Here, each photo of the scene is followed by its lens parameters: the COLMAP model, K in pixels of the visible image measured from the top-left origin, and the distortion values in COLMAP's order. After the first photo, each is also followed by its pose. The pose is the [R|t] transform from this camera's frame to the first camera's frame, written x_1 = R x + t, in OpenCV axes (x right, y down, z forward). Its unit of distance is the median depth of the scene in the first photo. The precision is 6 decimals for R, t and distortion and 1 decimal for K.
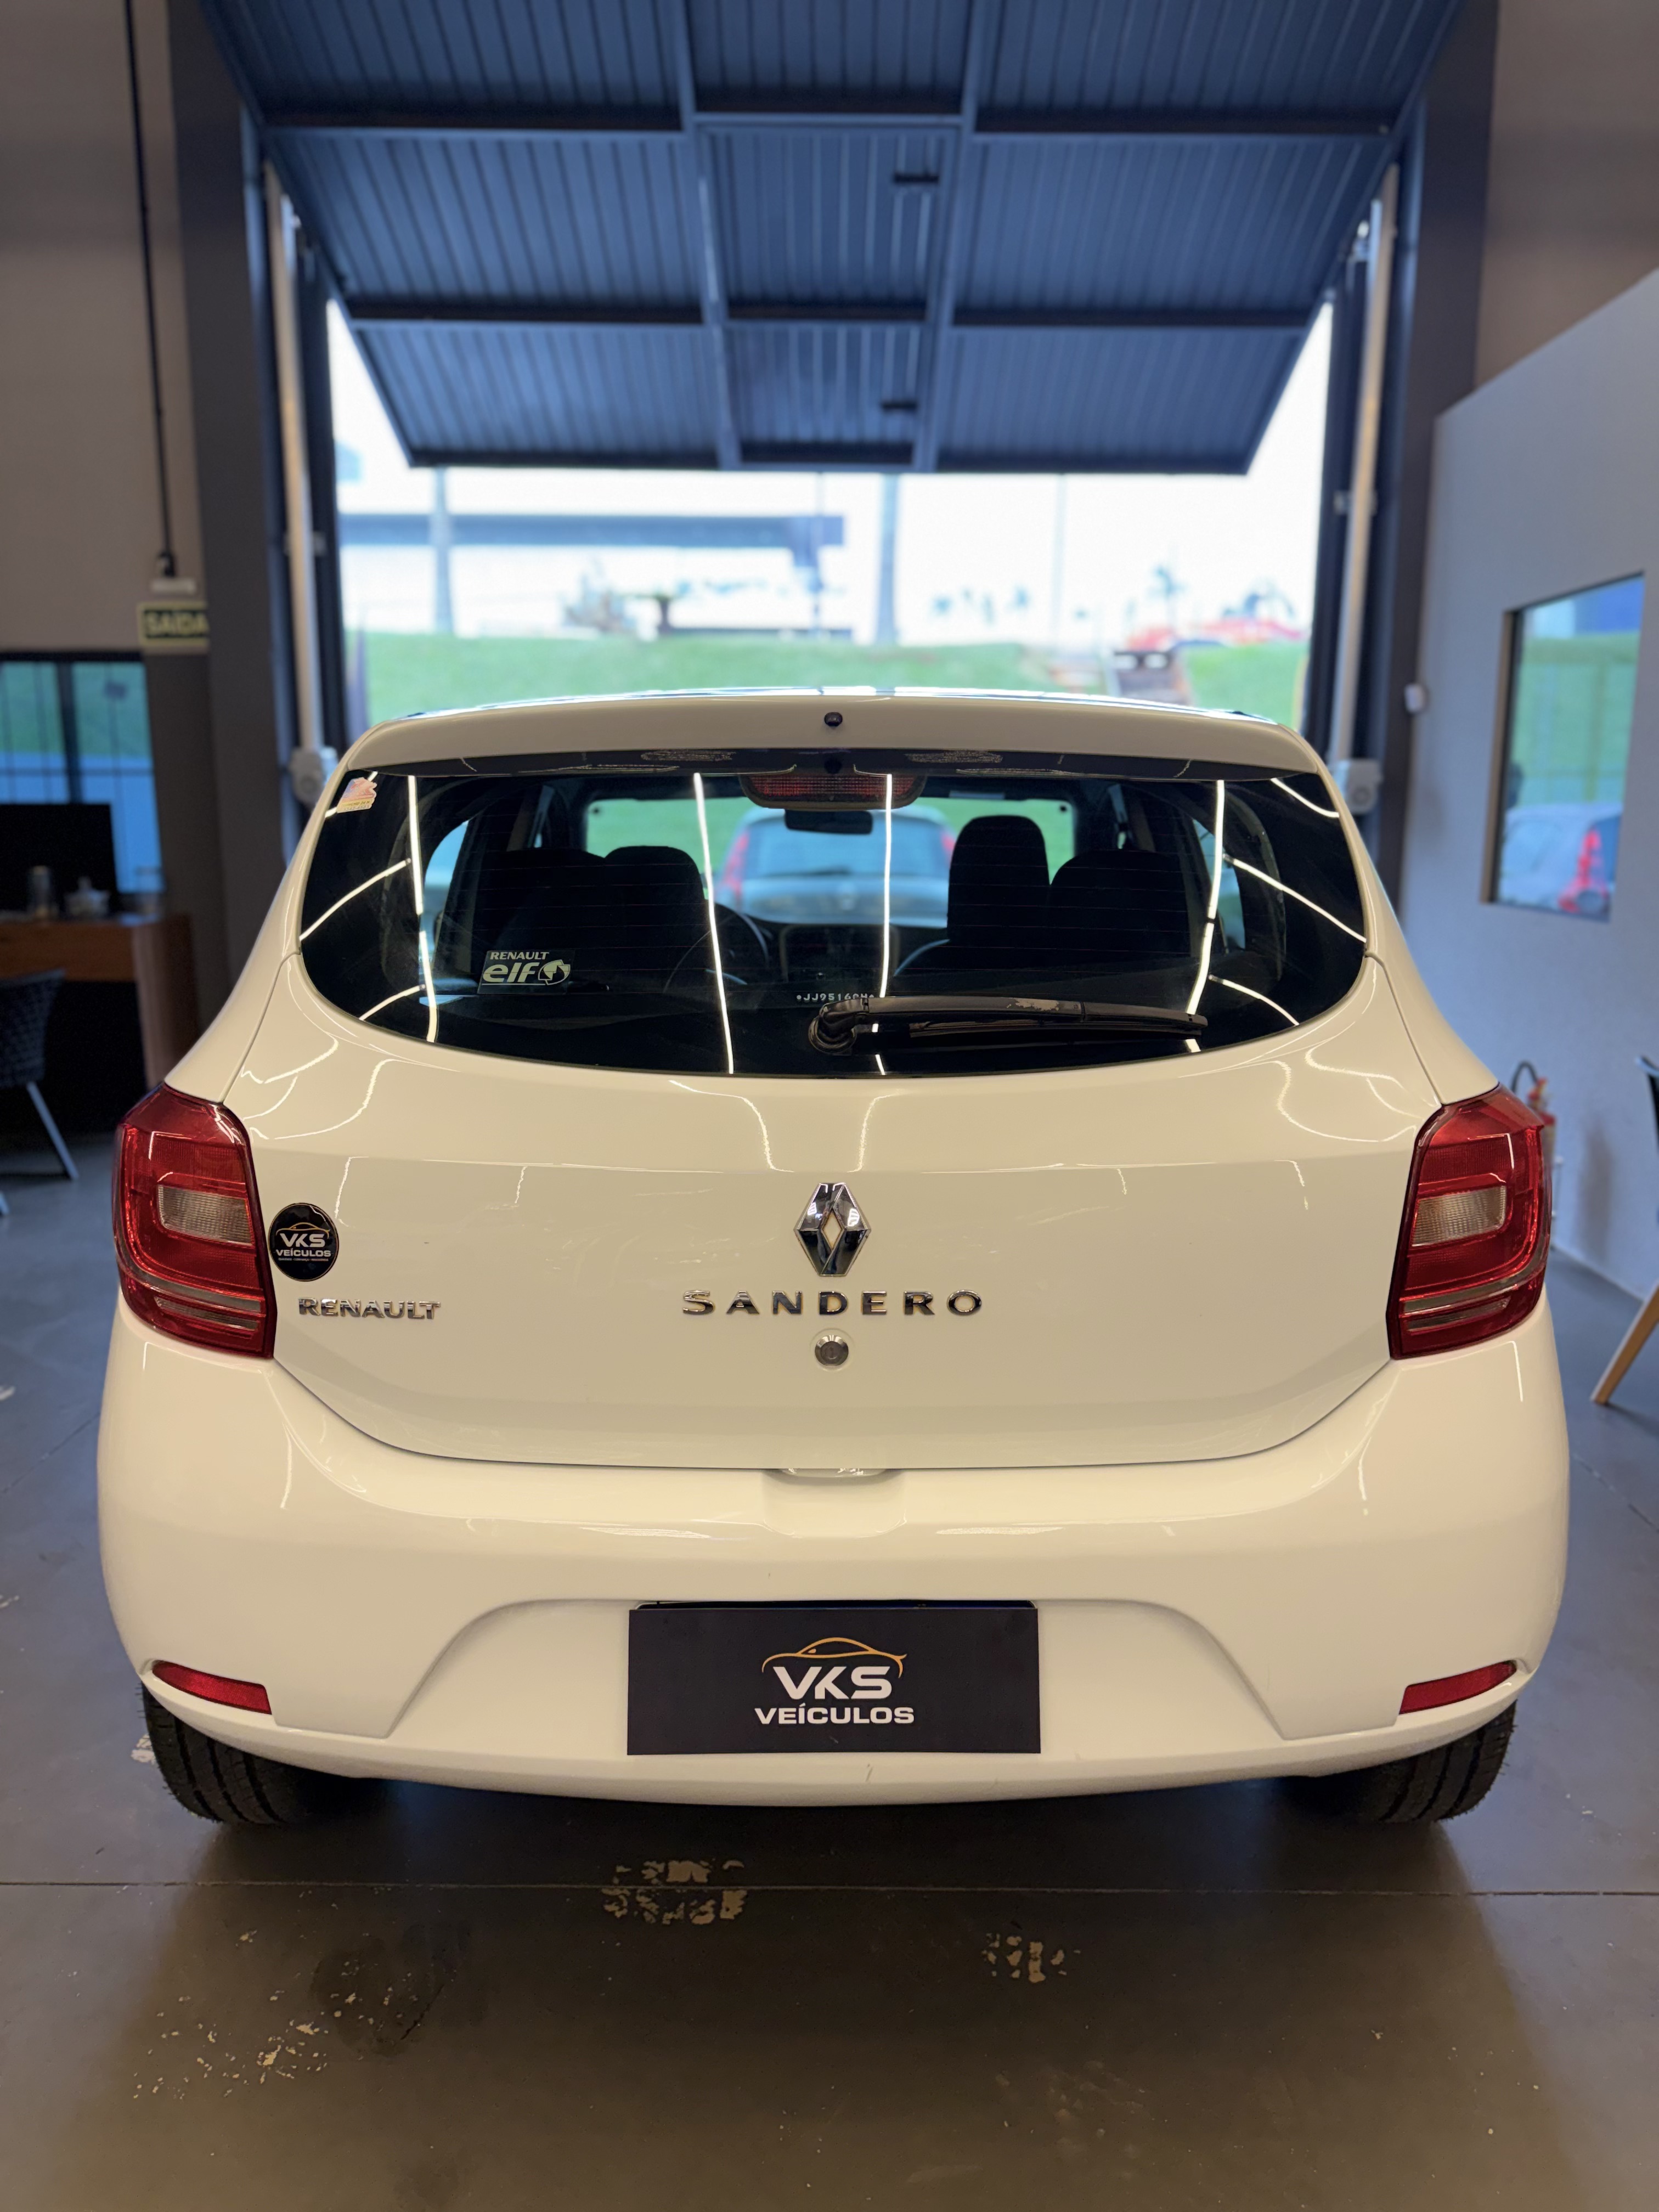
lens RADIAL K [[1557.8, 0, 827.5], [0, 1557.8, 1102.5], [0, 0, 1]] dist [0.018127, -0.031569]
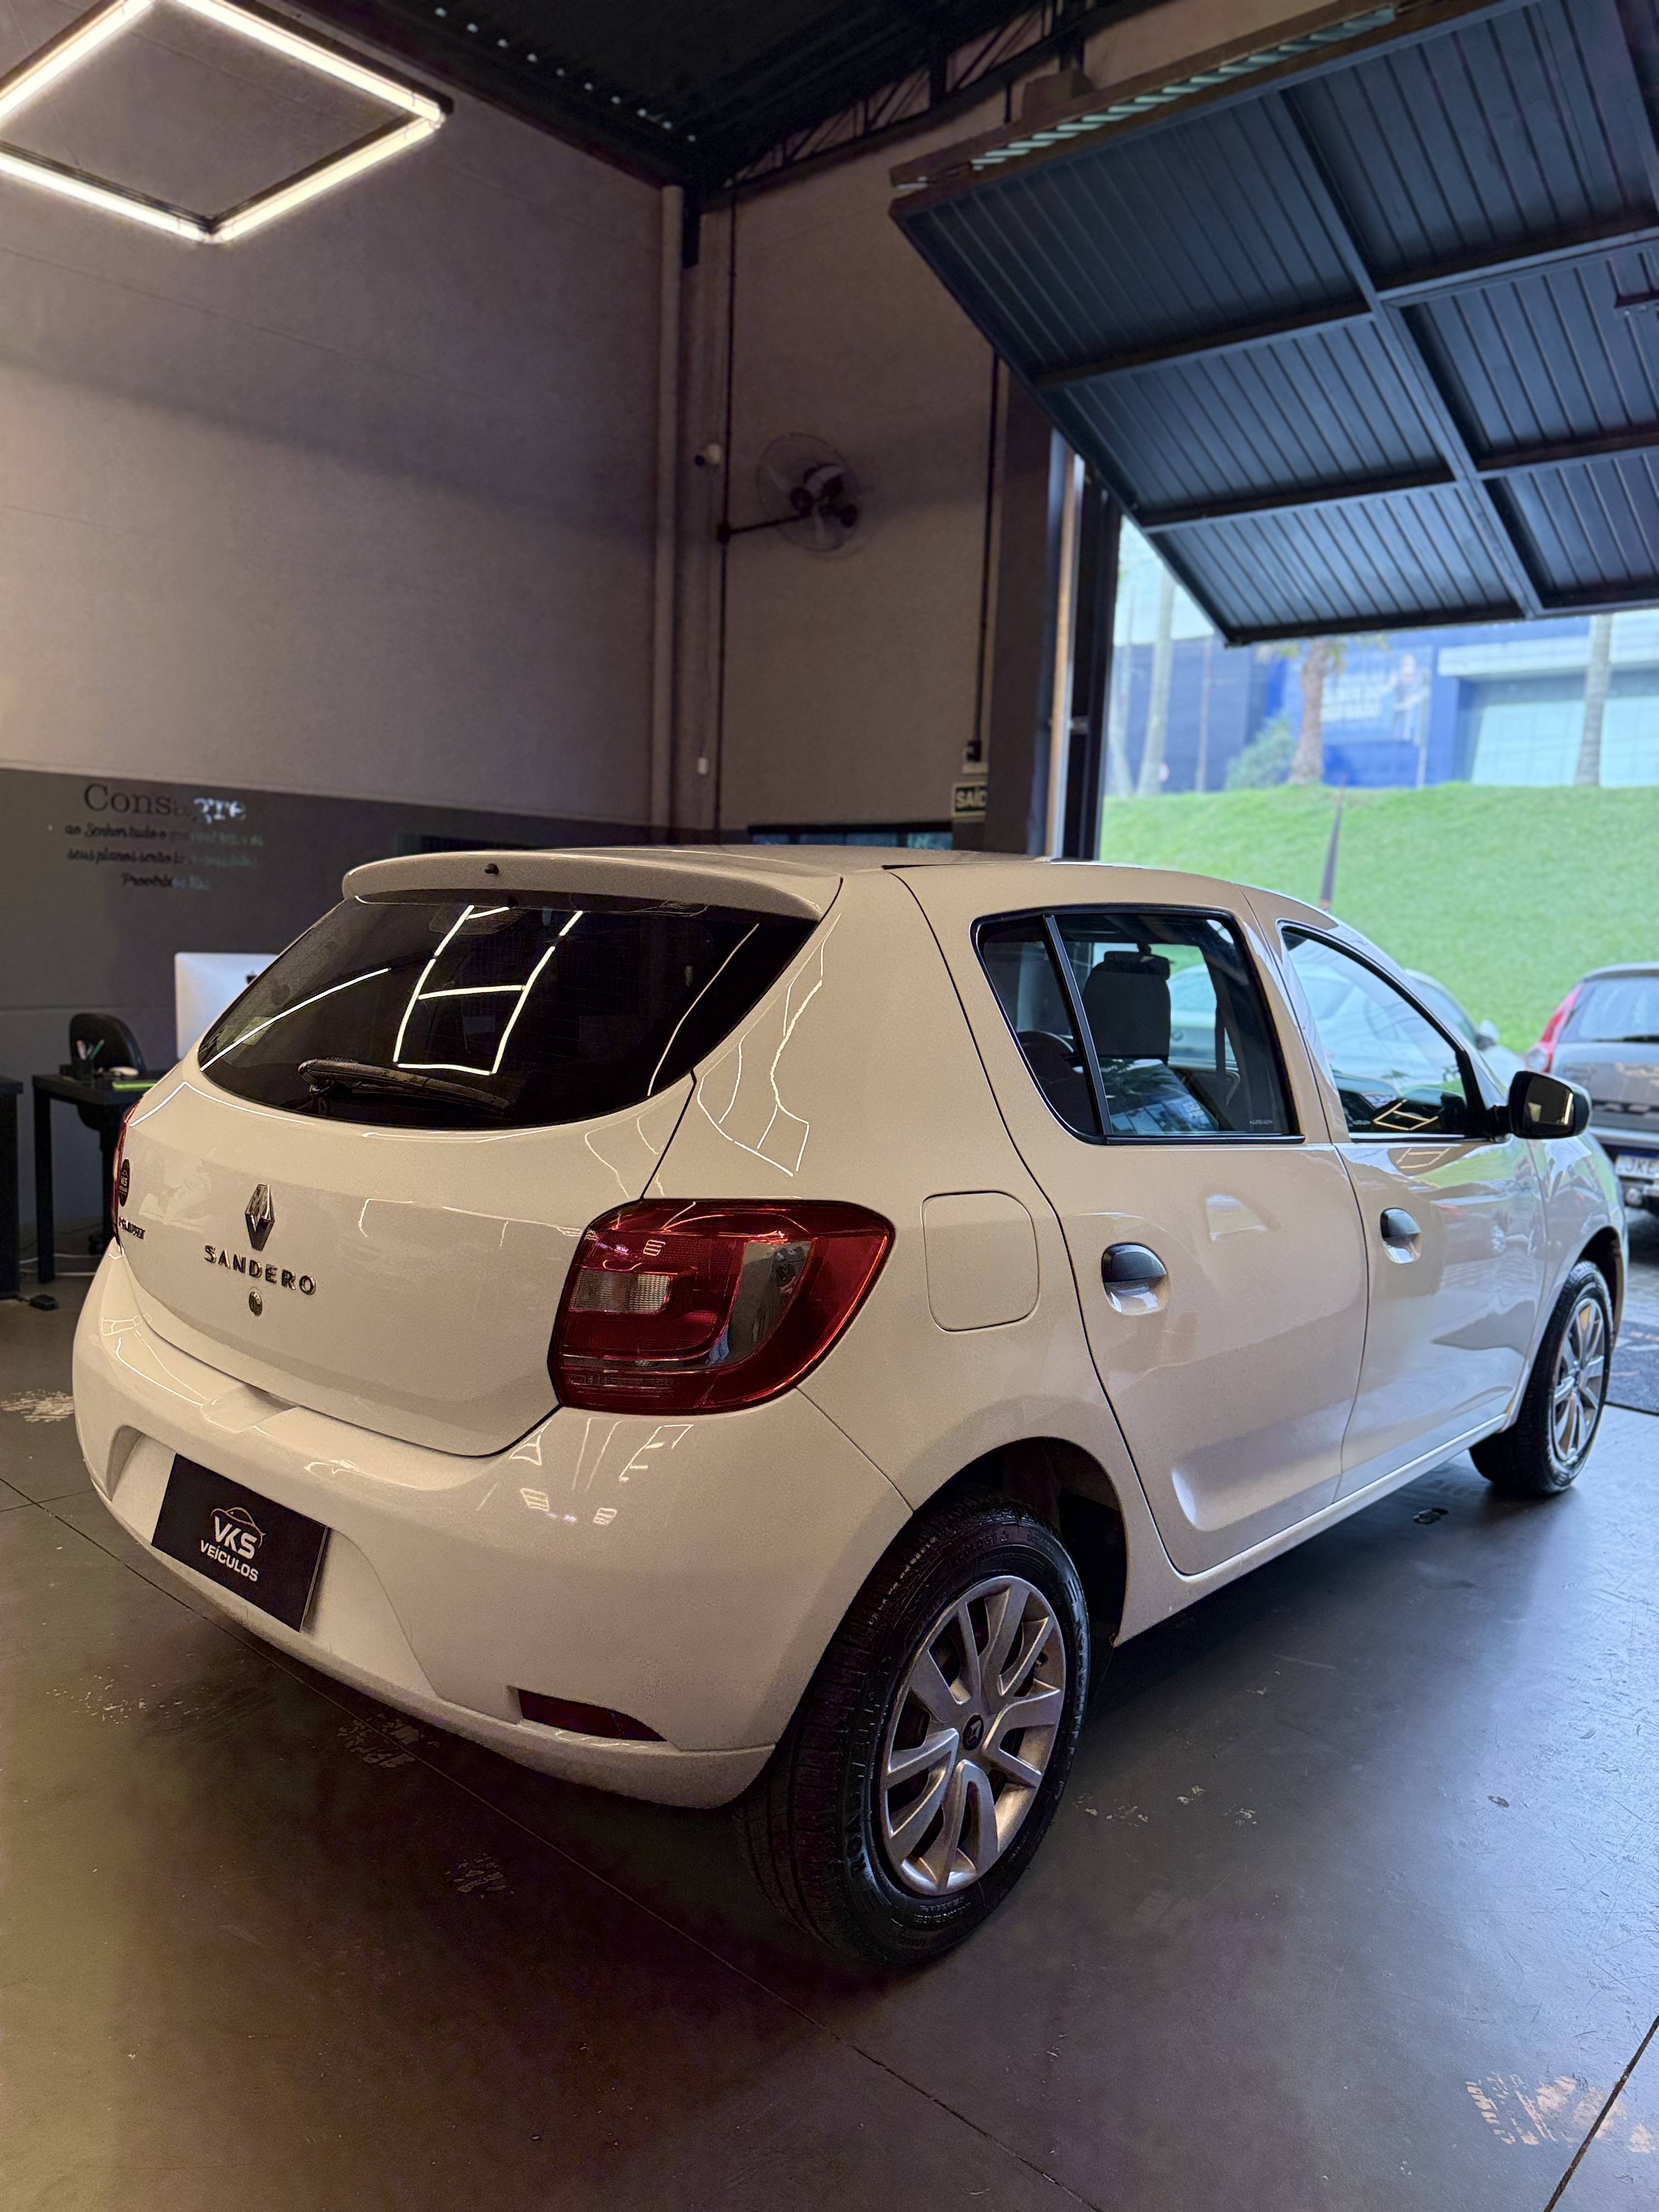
lens RADIAL K [[1557.8, 0, 839.1], [0, 1557.8, 1118.2], [0, 0, 1]] dist [0.018127, -0.031569]
pose [[0.751017, 0.097500, -0.653045, 1.126878], [-0.154427, 0.987544, -0.030153, -0.040978], [0.641971, 0.123493, 0.756719, 0.199706]]
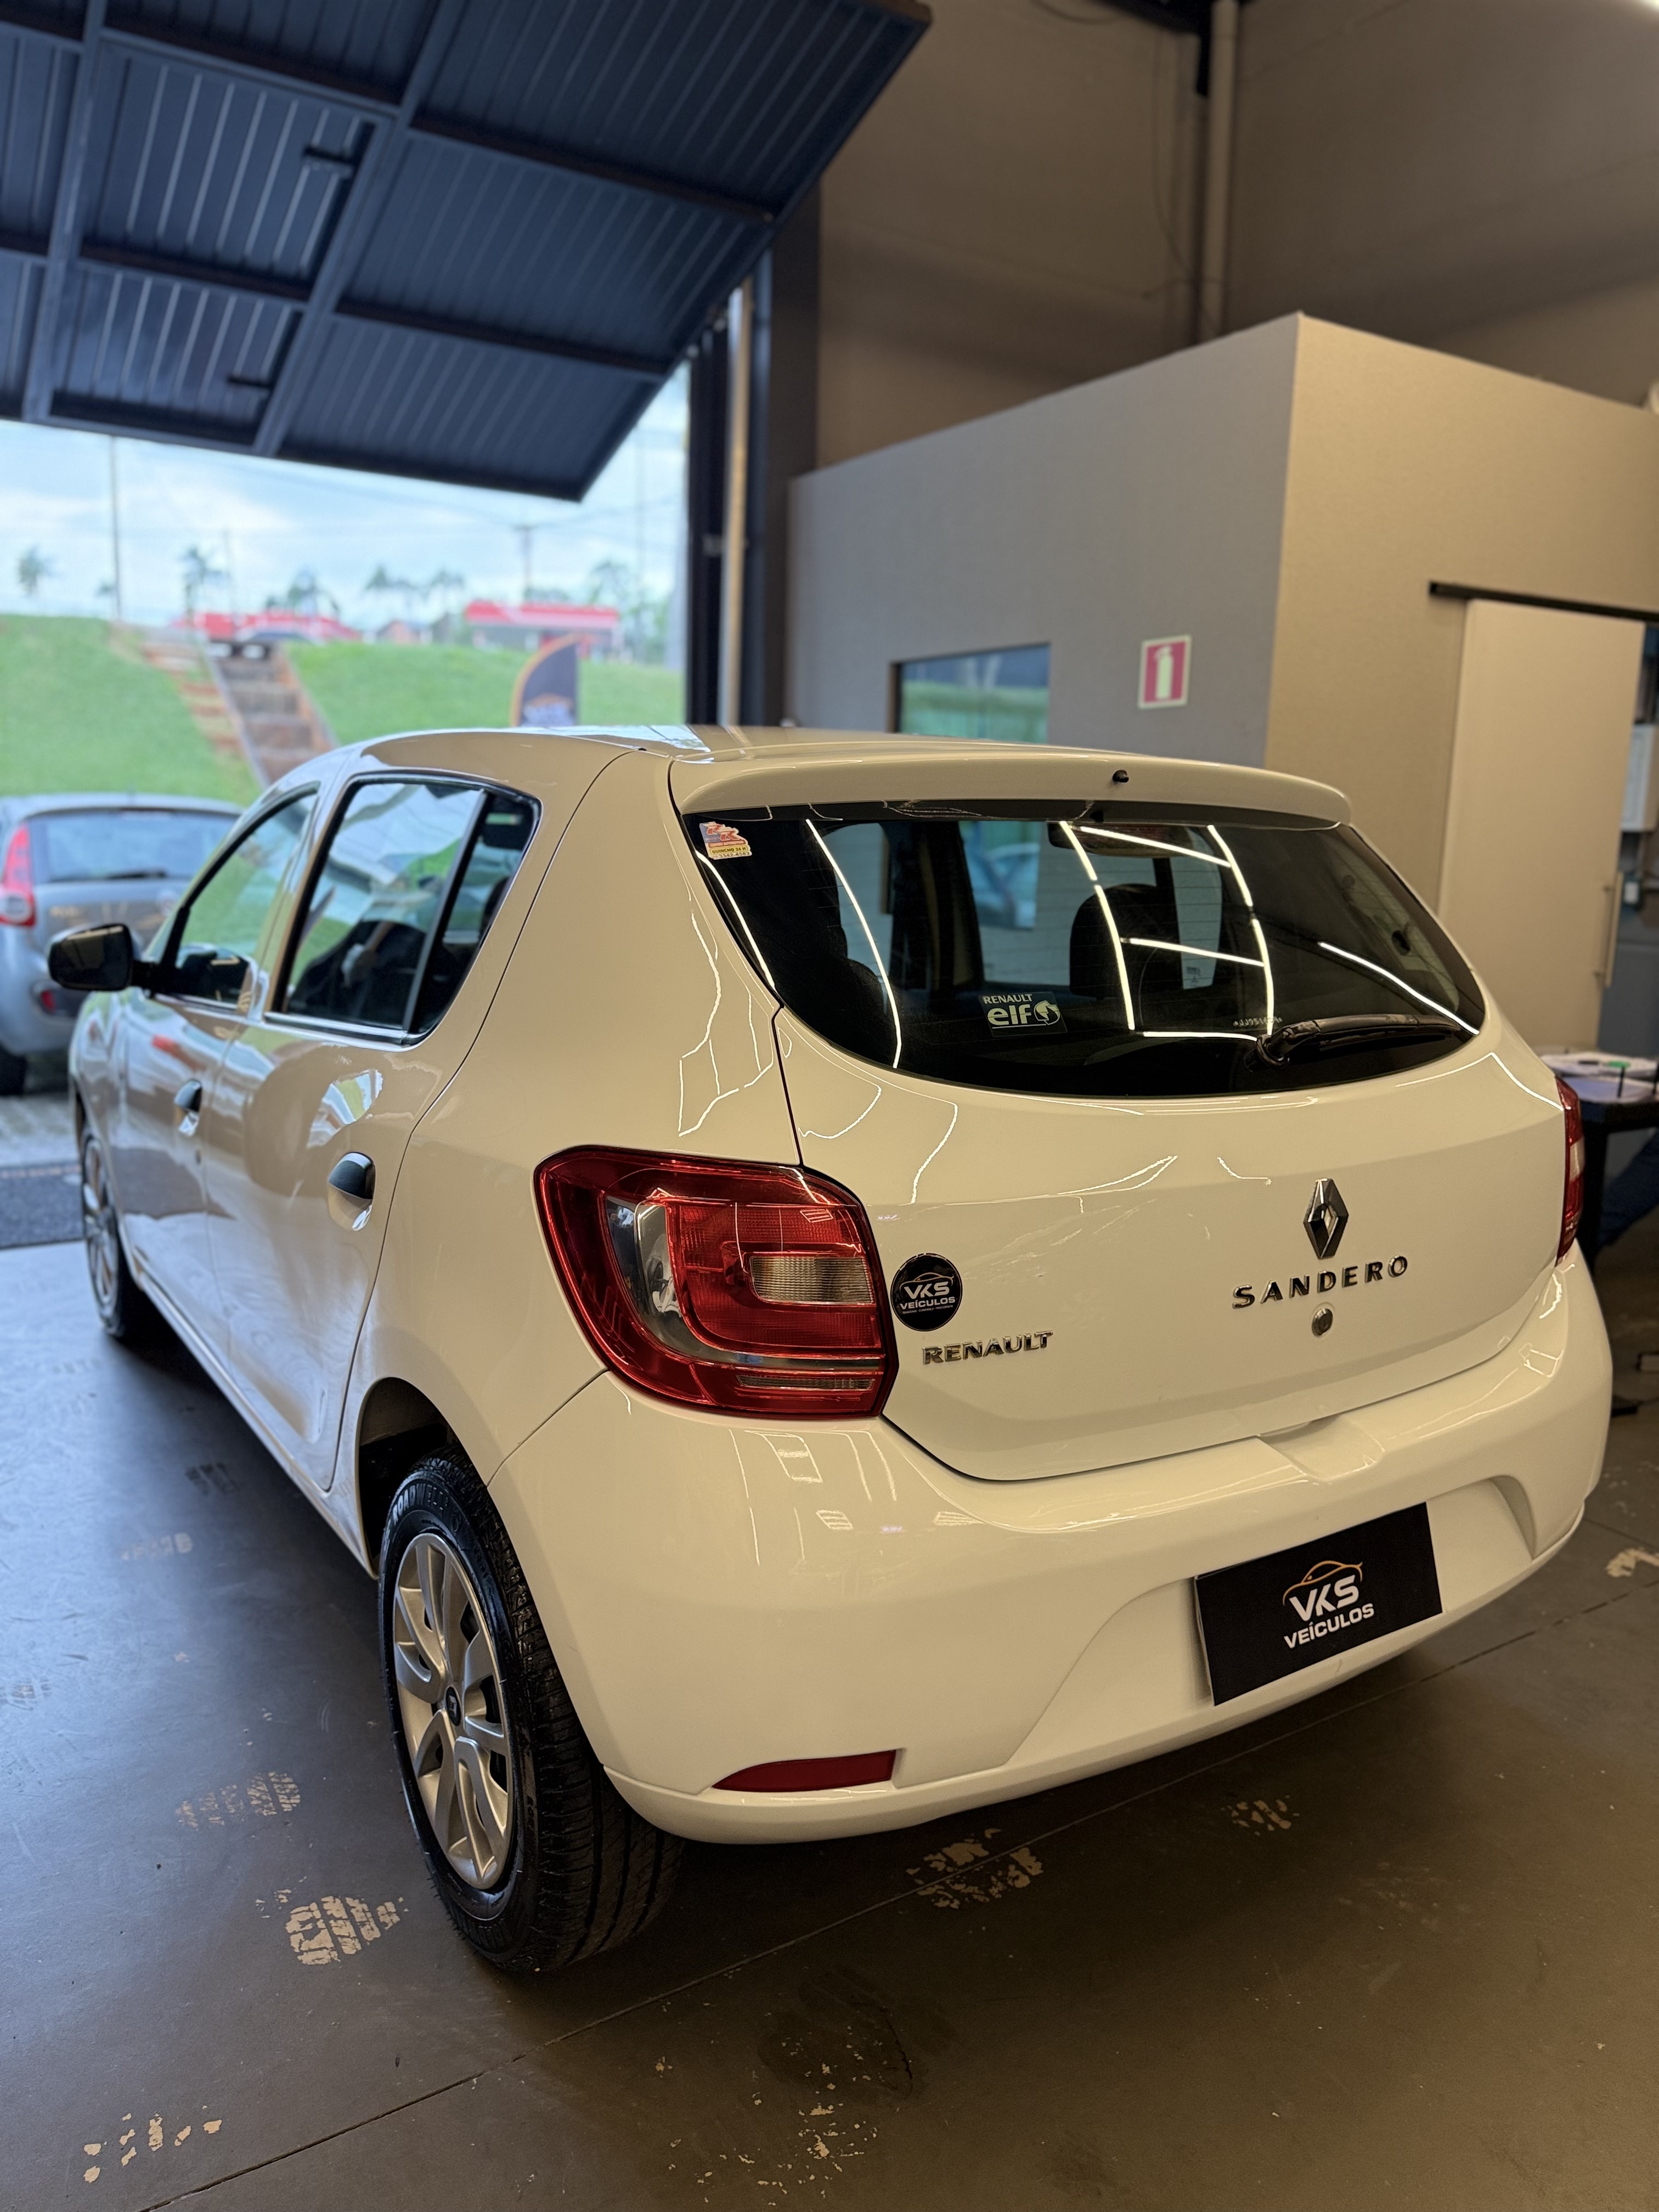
lens RADIAL K [[1557.8, 0, 818.2], [0, 1557.8, 1106.6], [0, 0, 1]] dist [0.018127, -0.031569]
pose [[0.838826, -0.072402, 0.539564, -0.807245], [0.071865, 0.997170, 0.022083, -0.048995], [-0.539636, 0.020251, 0.841655, 0.171406]]
